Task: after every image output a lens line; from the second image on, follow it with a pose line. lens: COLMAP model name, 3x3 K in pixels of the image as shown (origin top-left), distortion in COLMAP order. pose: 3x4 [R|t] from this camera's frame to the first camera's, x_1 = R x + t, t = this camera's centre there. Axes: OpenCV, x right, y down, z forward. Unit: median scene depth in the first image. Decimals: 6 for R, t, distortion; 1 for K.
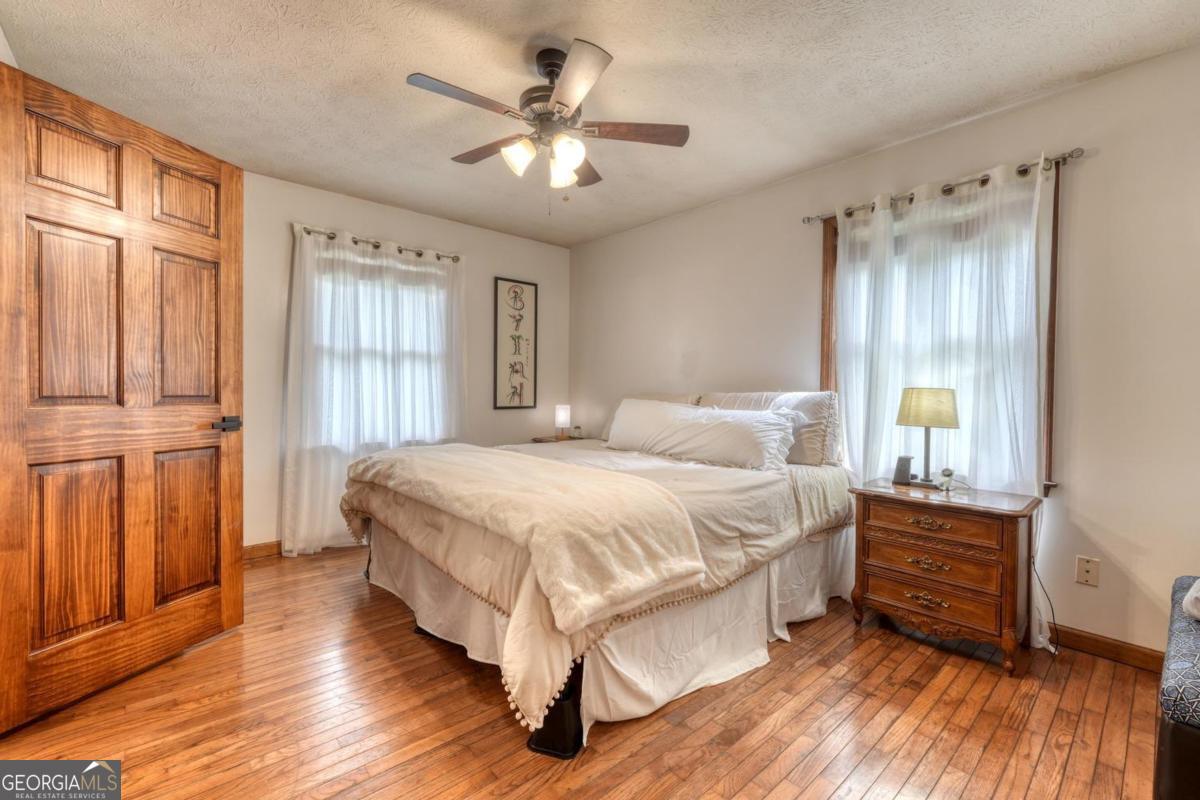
lens RADIAL K [[507.4, 0, 595.5], [0, 507.4, 396.6], [0, 0, 1]] dist [-0.006187, 0.003407]
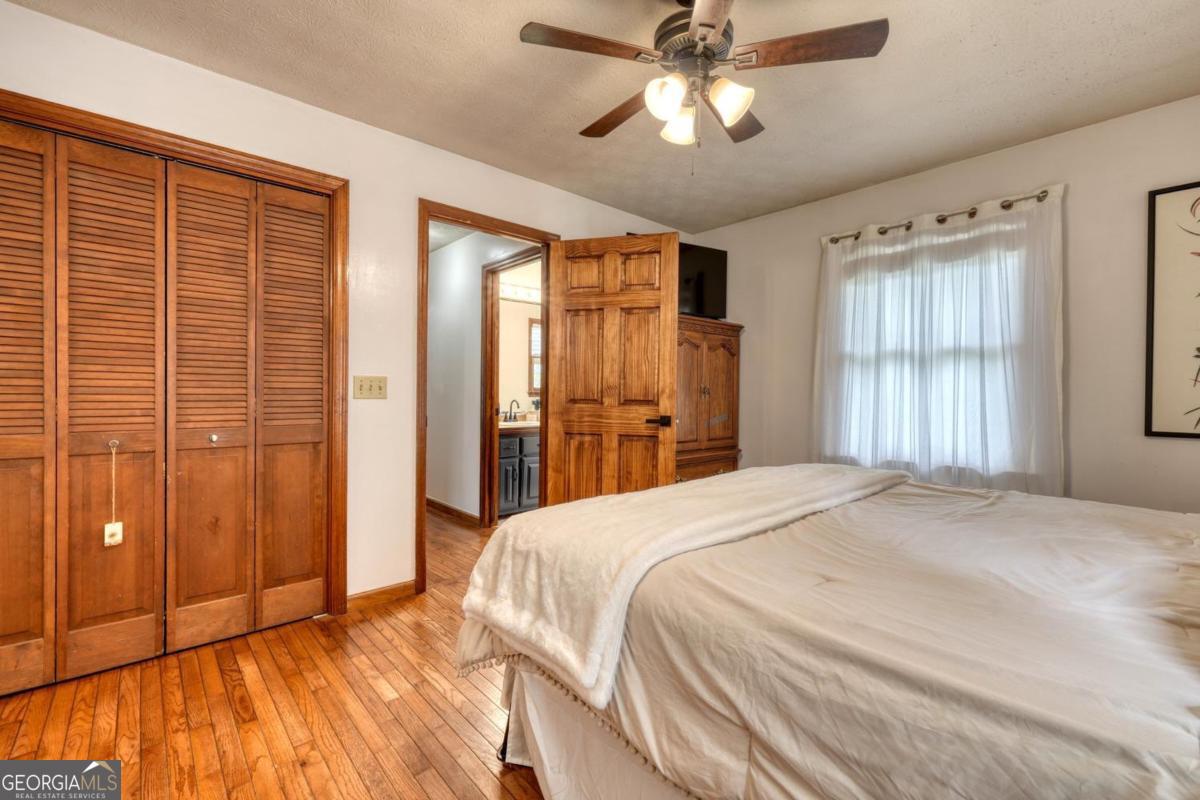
lens RADIAL K [[507.4, 0, 596.8], [0, 507.4, 399.8], [0, 0, 1]] dist [-0.006187, 0.003407]
pose [[0.020570, 0.003660, -0.999782, 0.672900], [-0.021345, 0.999767, 0.003221, -0.004883], [0.999561, 0.021274, 0.020643, 0.807090]]
